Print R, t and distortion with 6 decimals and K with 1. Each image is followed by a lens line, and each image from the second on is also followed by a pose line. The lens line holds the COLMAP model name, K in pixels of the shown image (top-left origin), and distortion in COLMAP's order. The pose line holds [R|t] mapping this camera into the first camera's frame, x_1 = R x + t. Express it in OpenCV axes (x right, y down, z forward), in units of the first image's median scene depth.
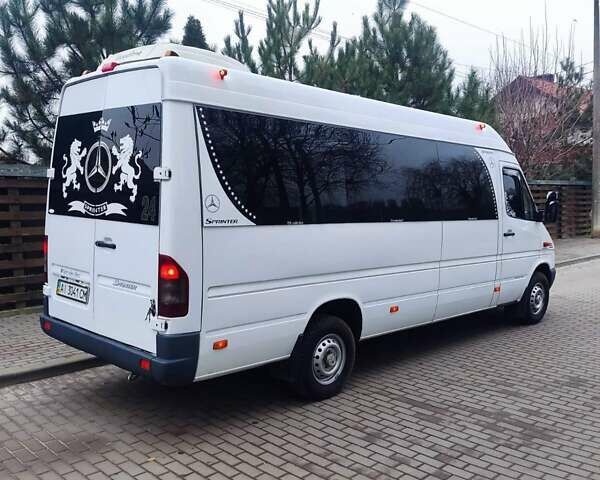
lens RADIAL K [[593.3, 0, 300.0], [0, 593.3, 240.0], [0, 0, 1]] dist [0.116469, -0.189673]
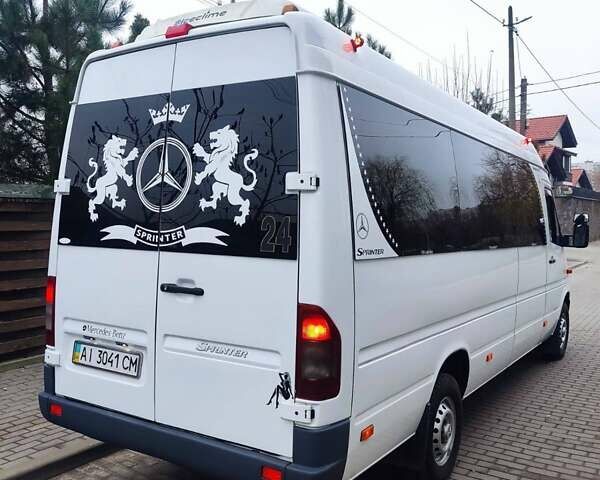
lens RADIAL K [[593.3, 0, 300.0], [0, 593.3, 240.0], [0, 0, 1]] dist [0.116469, -0.189673]
pose [[0.981361, -0.011301, 0.191843, -0.328274], [0.020096, 0.998831, -0.043958, -0.015693], [-0.191122, 0.046994, 0.980441, 0.323120]]
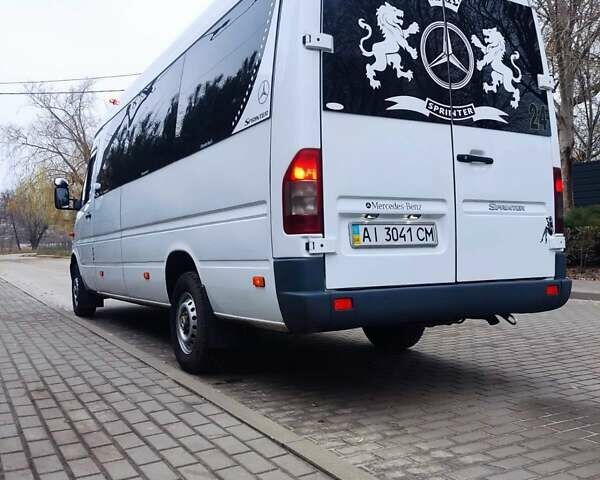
lens RADIAL K [[593.3, 0, 300.0], [0, 593.3, 240.0], [0, 0, 1]] dist [0.116469, -0.189673]
pose [[0.270847, -0.011910, 0.962549, -1.146954], [0.106296, 0.994179, -0.017609, 0.102429], [-0.956736, 0.107085, 0.270537, 1.038775]]
